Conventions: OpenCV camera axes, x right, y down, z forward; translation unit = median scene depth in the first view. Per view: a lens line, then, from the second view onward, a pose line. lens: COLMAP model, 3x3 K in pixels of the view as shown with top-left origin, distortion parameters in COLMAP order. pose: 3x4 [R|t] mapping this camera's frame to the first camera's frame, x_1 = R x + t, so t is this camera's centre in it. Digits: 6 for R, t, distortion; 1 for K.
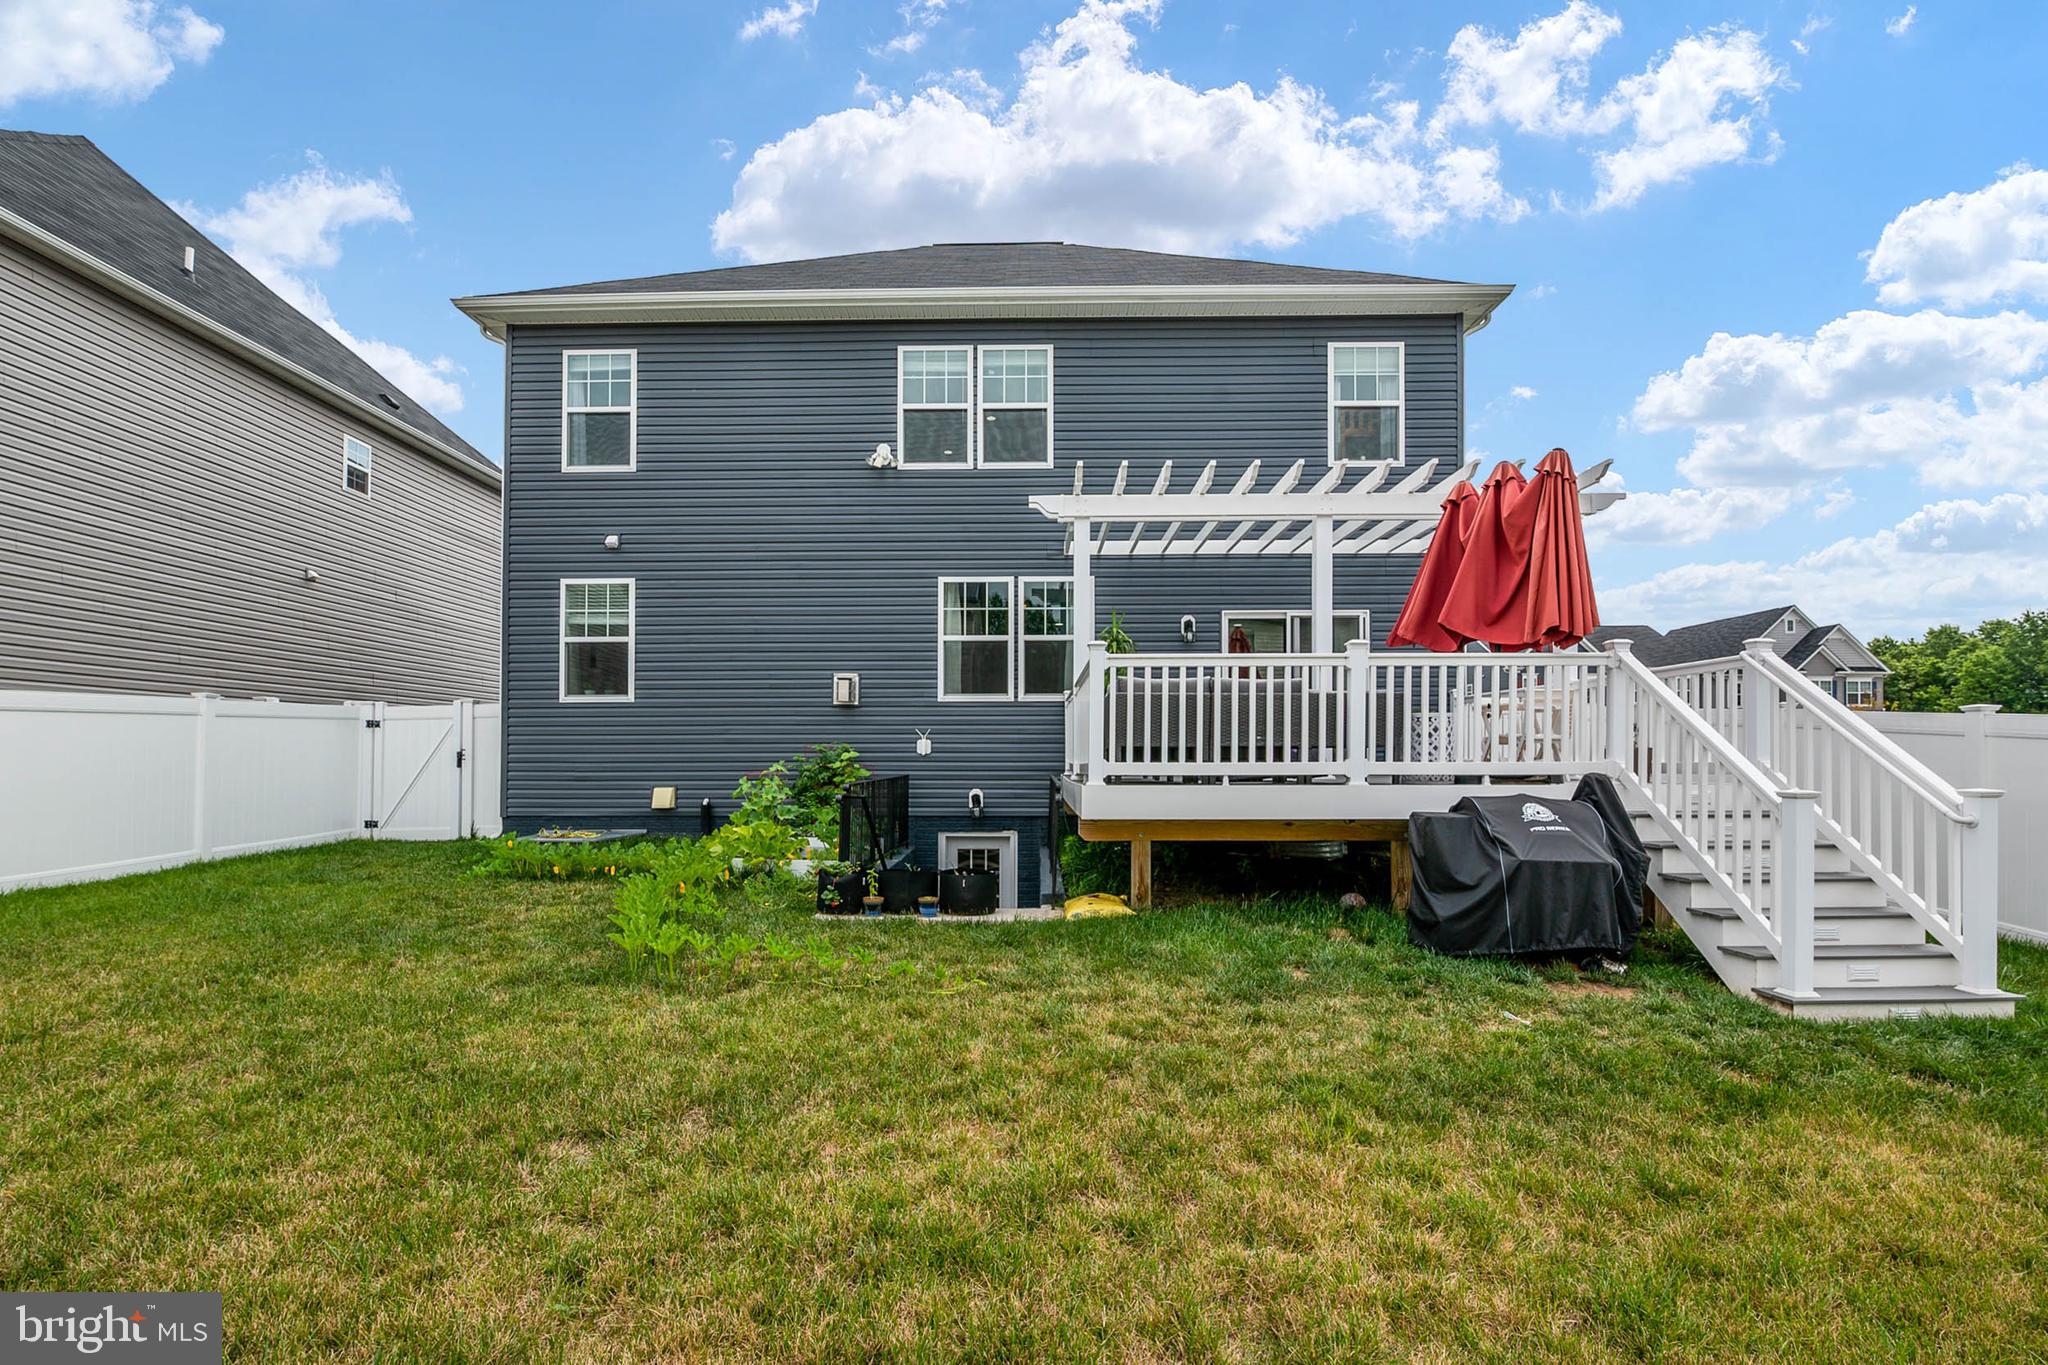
lens RADIAL K [[909.5, 0, 1015.4], [0, 909.5, 747.7], [0, 0, 1]] dist [-0.018794, -0.000438]
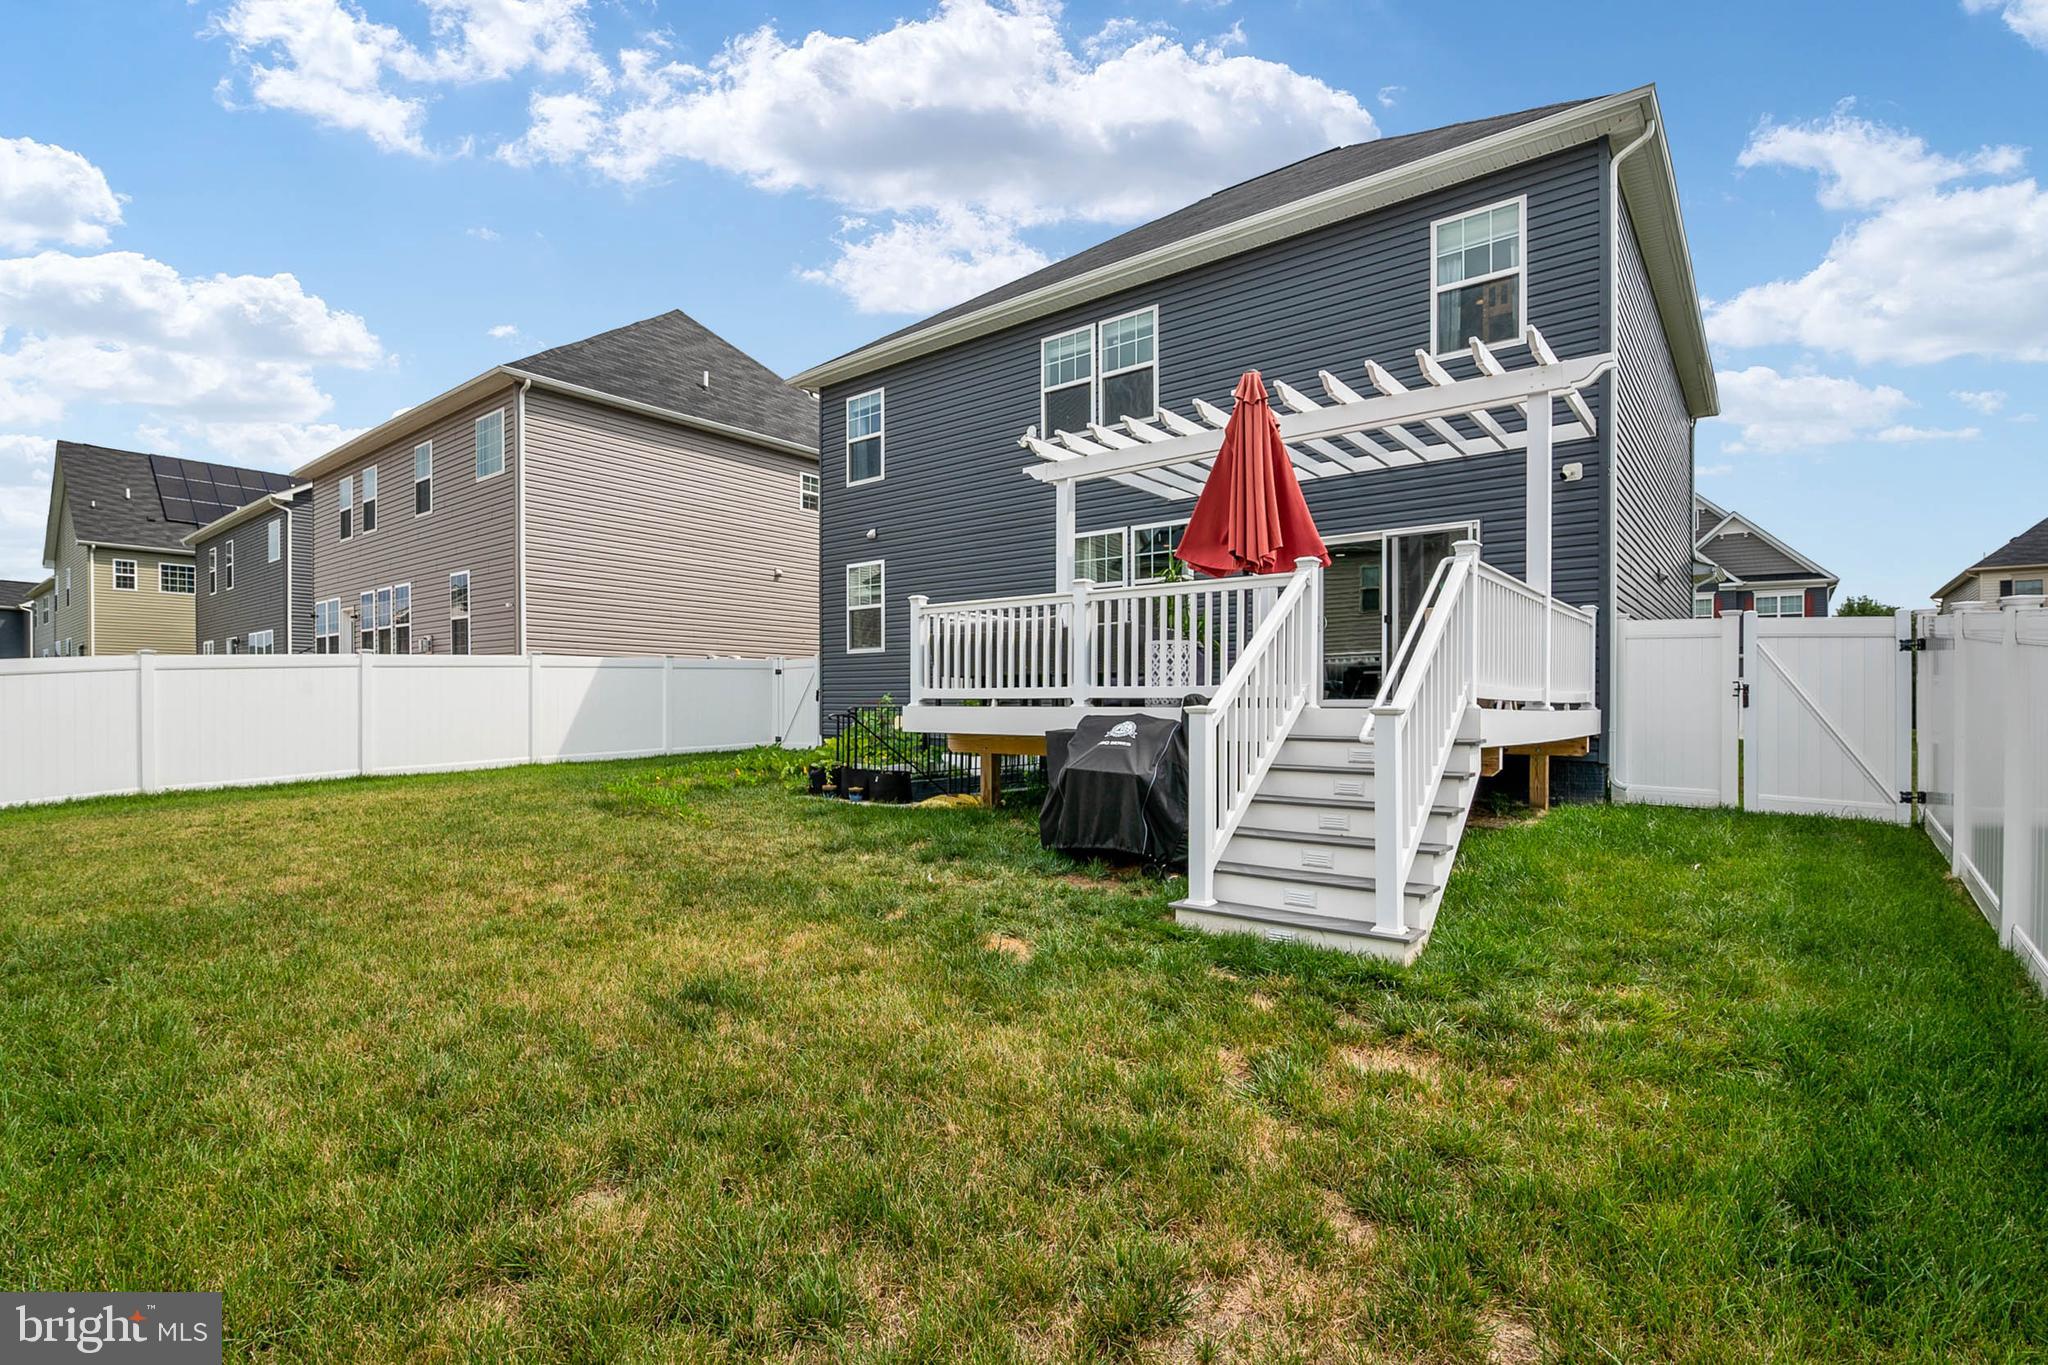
lens RADIAL K [[940.4, 0, 1017.4], [0, 940.4, 728.2], [0, 0, 1]] dist [-0.025566, -0.000518]
pose [[0.791616, 0.015767, -0.610815, 0.593224], [0.008386, 0.999293, 0.036662, 0.013898], [0.610961, -0.034145, 0.790924, 0.008359]]
